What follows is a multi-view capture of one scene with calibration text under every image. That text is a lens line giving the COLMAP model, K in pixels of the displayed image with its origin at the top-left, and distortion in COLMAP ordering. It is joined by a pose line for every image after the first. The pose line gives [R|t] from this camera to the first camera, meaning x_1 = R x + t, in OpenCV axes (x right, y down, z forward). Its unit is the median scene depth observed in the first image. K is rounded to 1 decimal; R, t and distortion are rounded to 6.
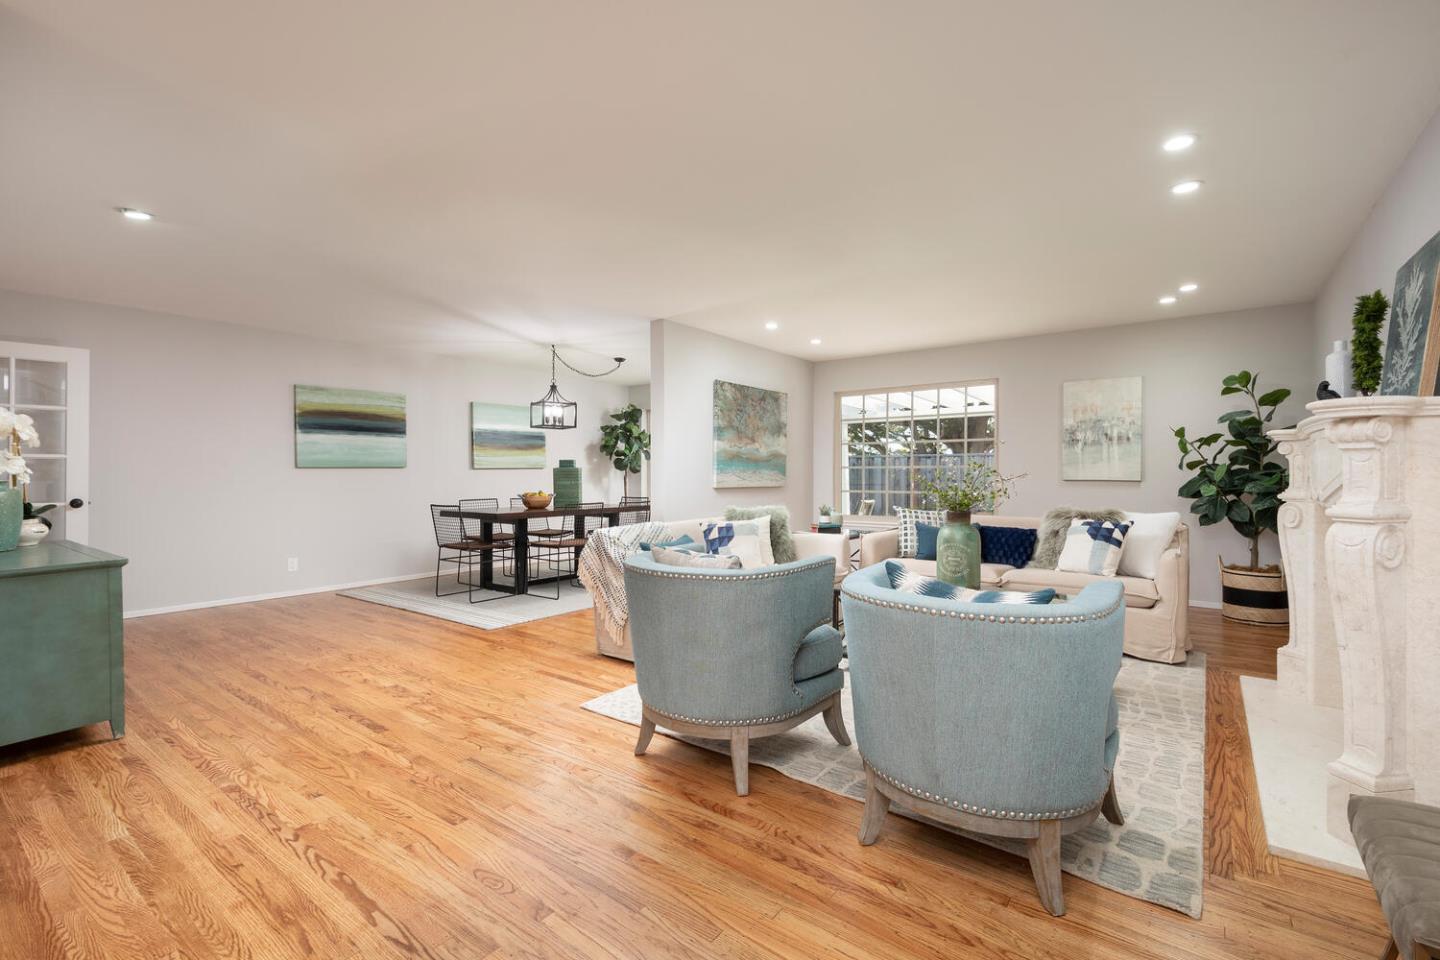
lens RADIAL K [[648.0, 0, 712.9], [0, 648.0, 471.5], [0, 0, 1]] dist [0.013247, -0.001005]
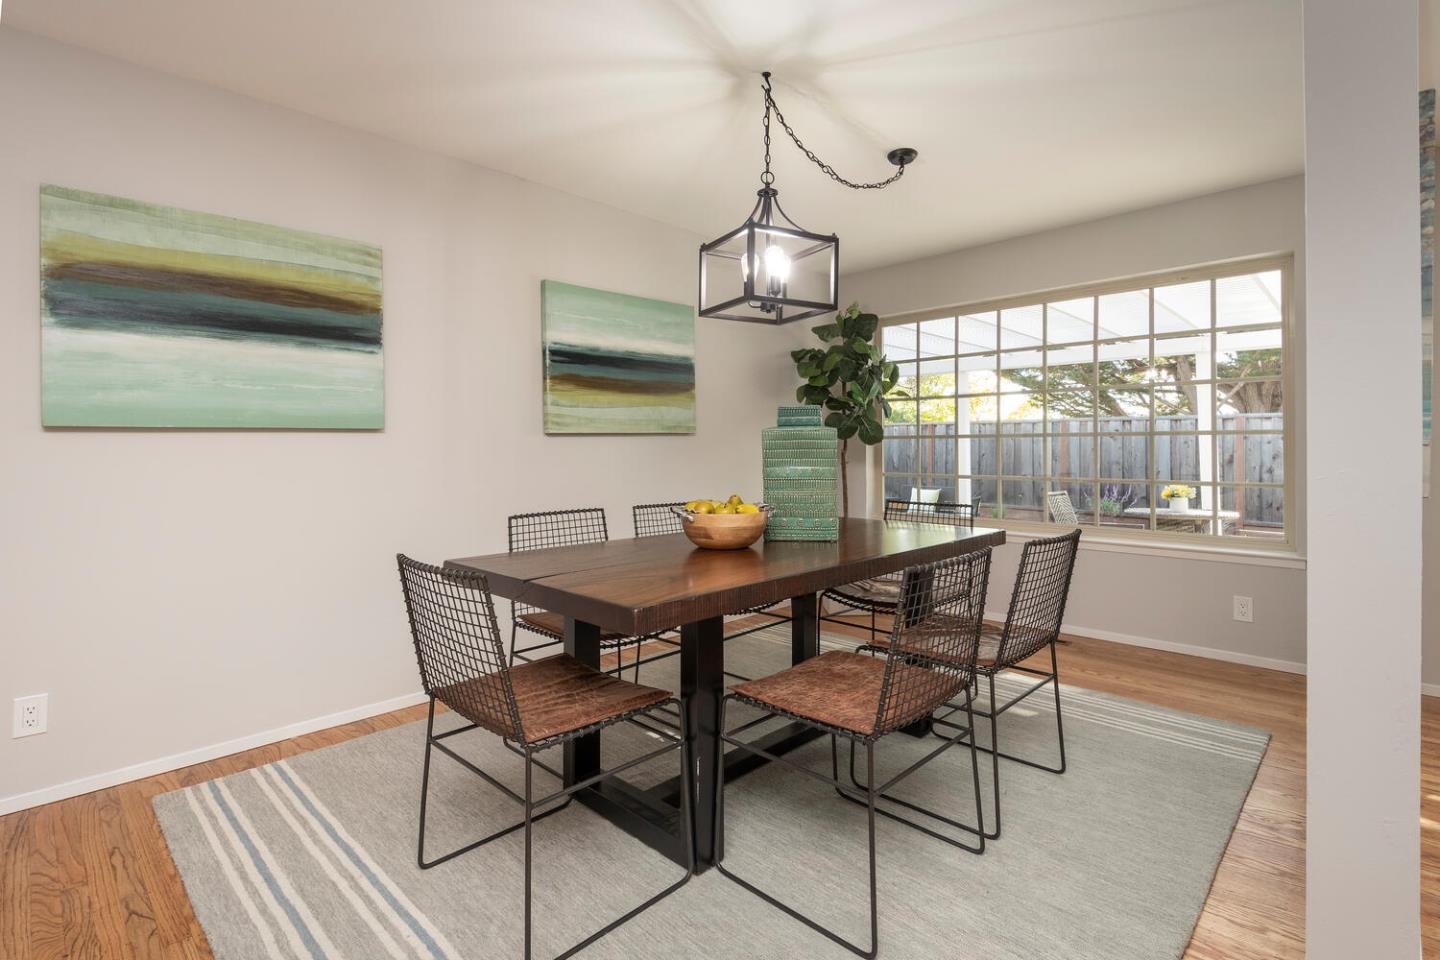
lens RADIAL K [[689.3, 0, 722.1], [0, 689.3, 438.7], [0, 0, 1]] dist [0.000681, -0.000182]
pose [[0.993182, -0.001959, -0.116561, -0.224895], [0.001261, 0.999981, -0.006063, 0.002210], [0.116571, 0.005874, 0.993165, 0.627389]]
